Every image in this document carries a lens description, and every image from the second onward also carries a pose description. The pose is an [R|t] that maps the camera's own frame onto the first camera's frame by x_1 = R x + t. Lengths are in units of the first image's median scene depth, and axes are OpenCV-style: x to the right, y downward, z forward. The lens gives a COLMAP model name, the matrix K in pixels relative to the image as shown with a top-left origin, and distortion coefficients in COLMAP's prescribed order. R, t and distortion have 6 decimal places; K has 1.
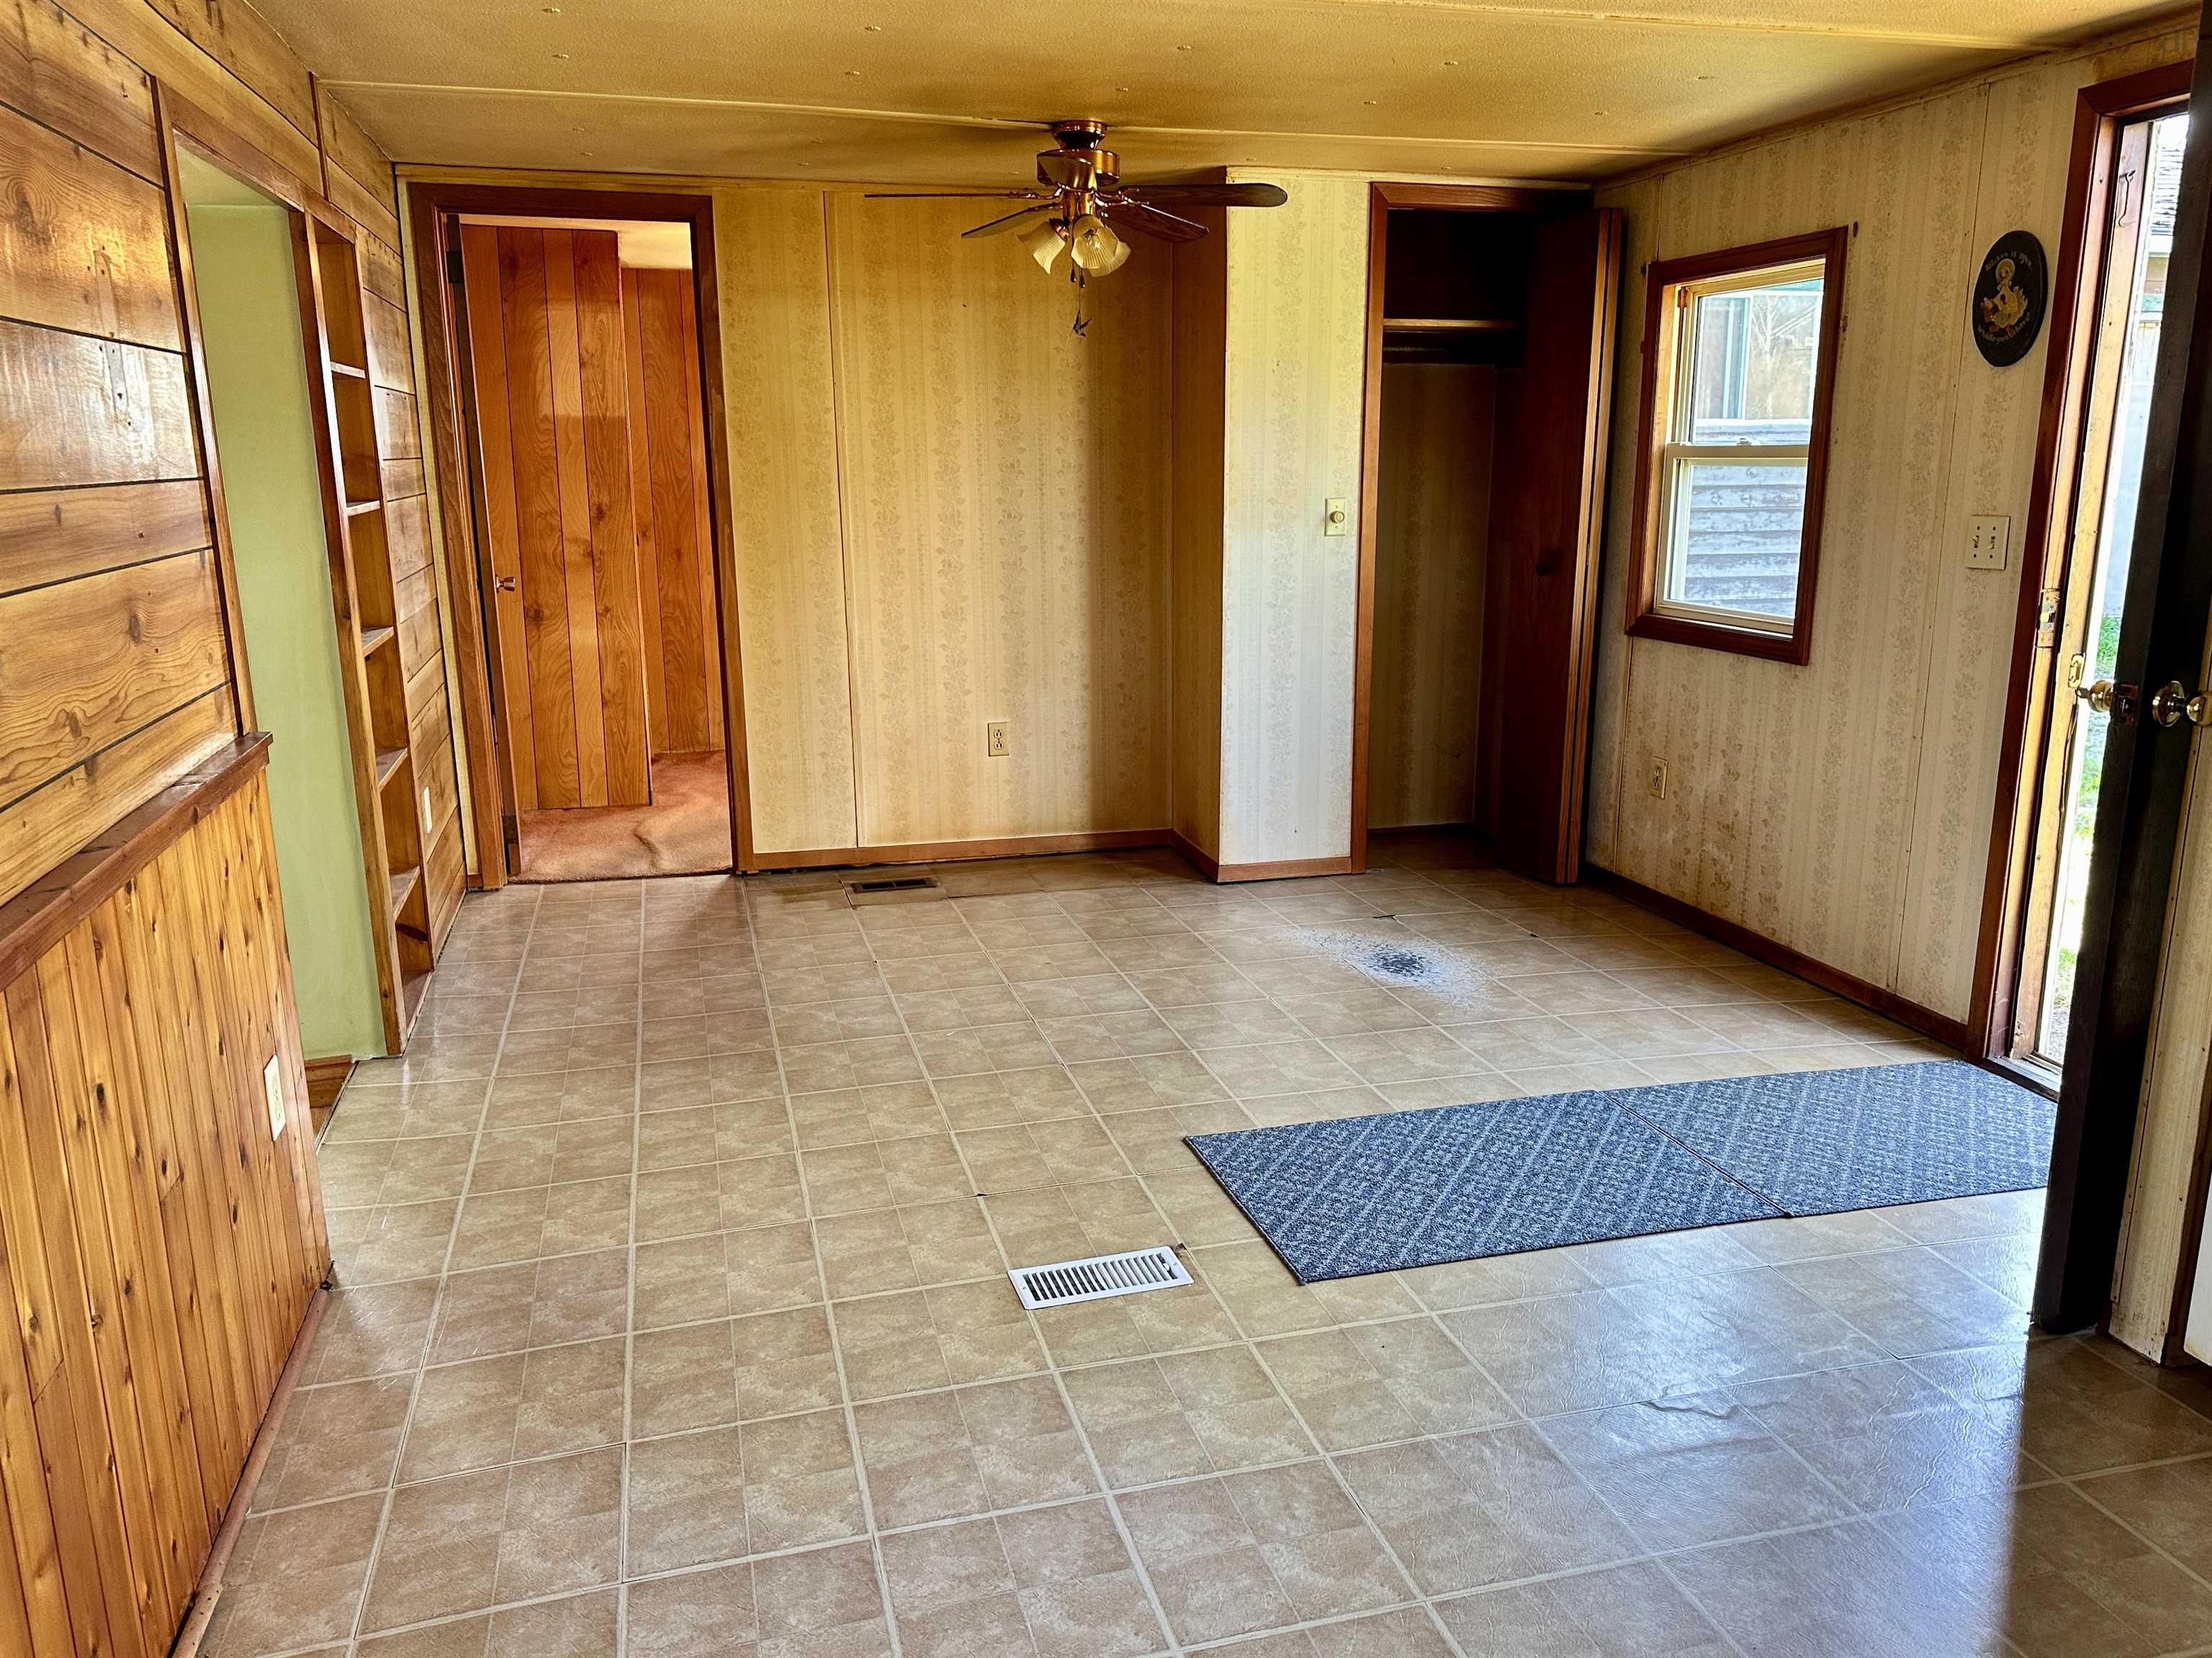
lens RADIAL K [[1634.8, 0, 1106.0], [0, 1634.8, 829.0], [0, 0, 1]] dist [0.002780, -0.000761]
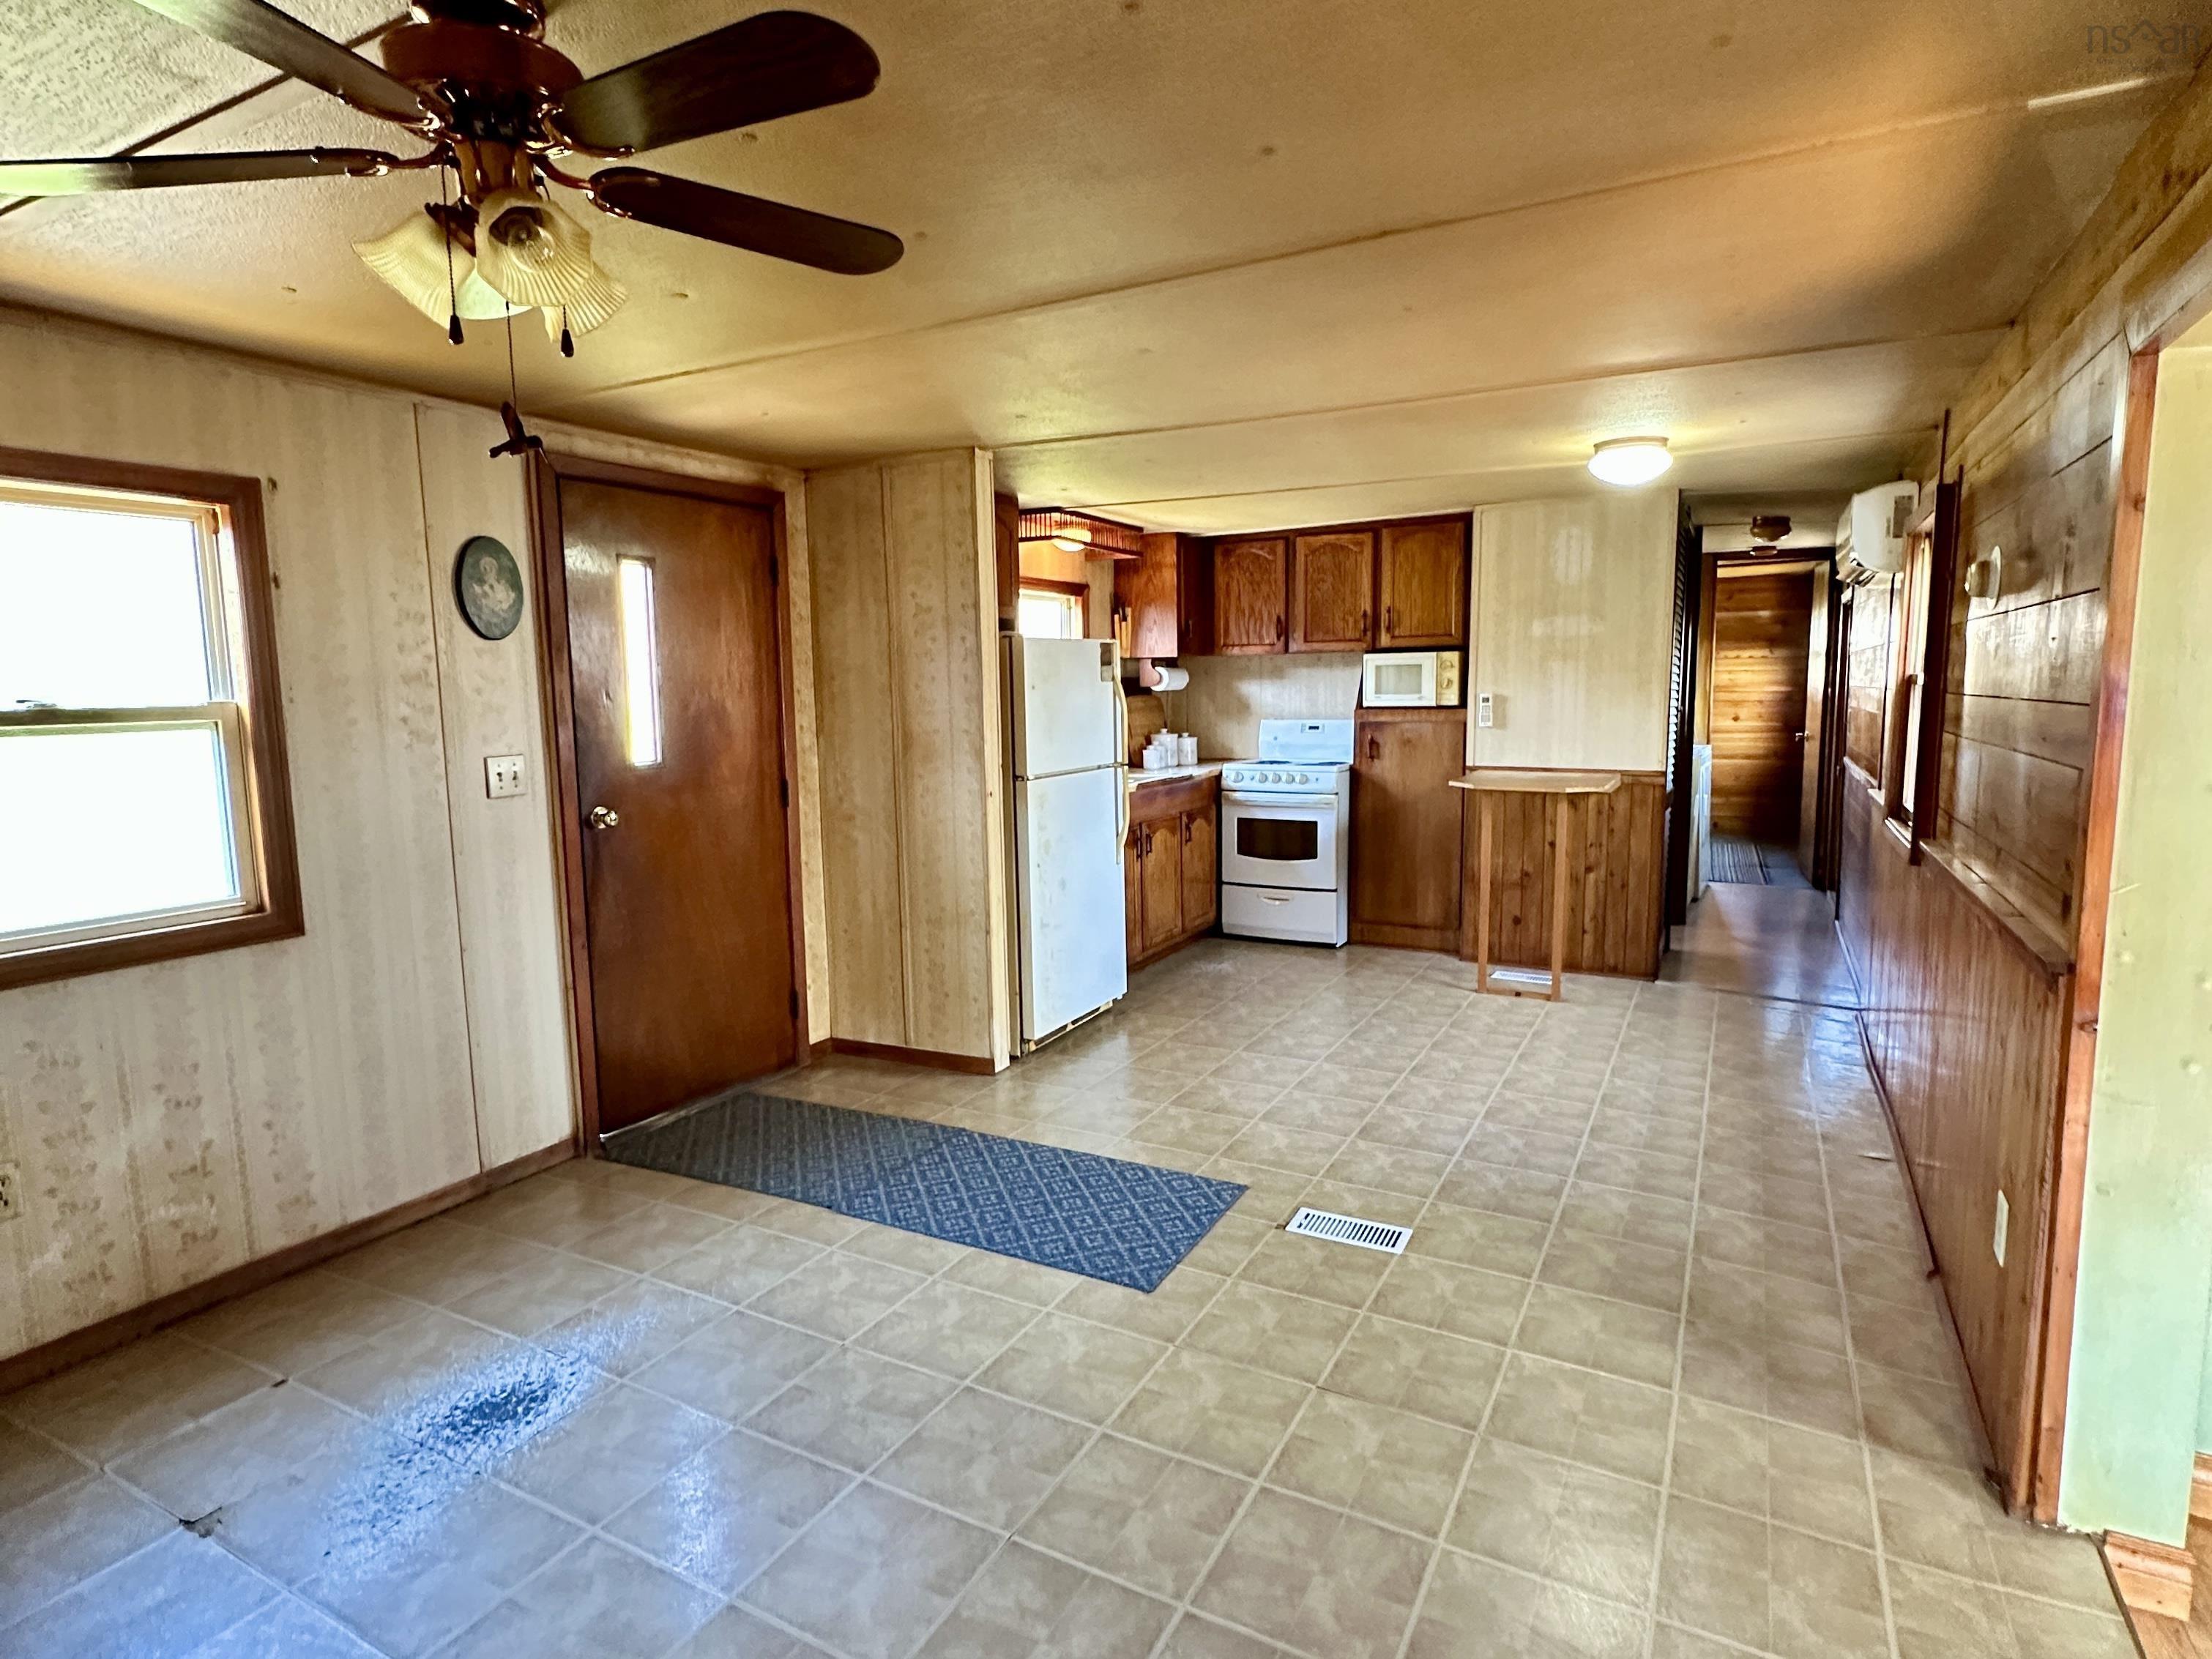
lens RADIAL K [[1144.6, 0, 1106.0], [0, 1144.6, 829.5], [0, 0, 1]] dist [-0.029908, 0.000095]
pose [[-0.719973, -0.065551, 0.690899, -0.367836], [0.177303, 0.945118, 0.274435, -0.270023], [-0.670971, 0.320085, -0.668838, 1.182542]]
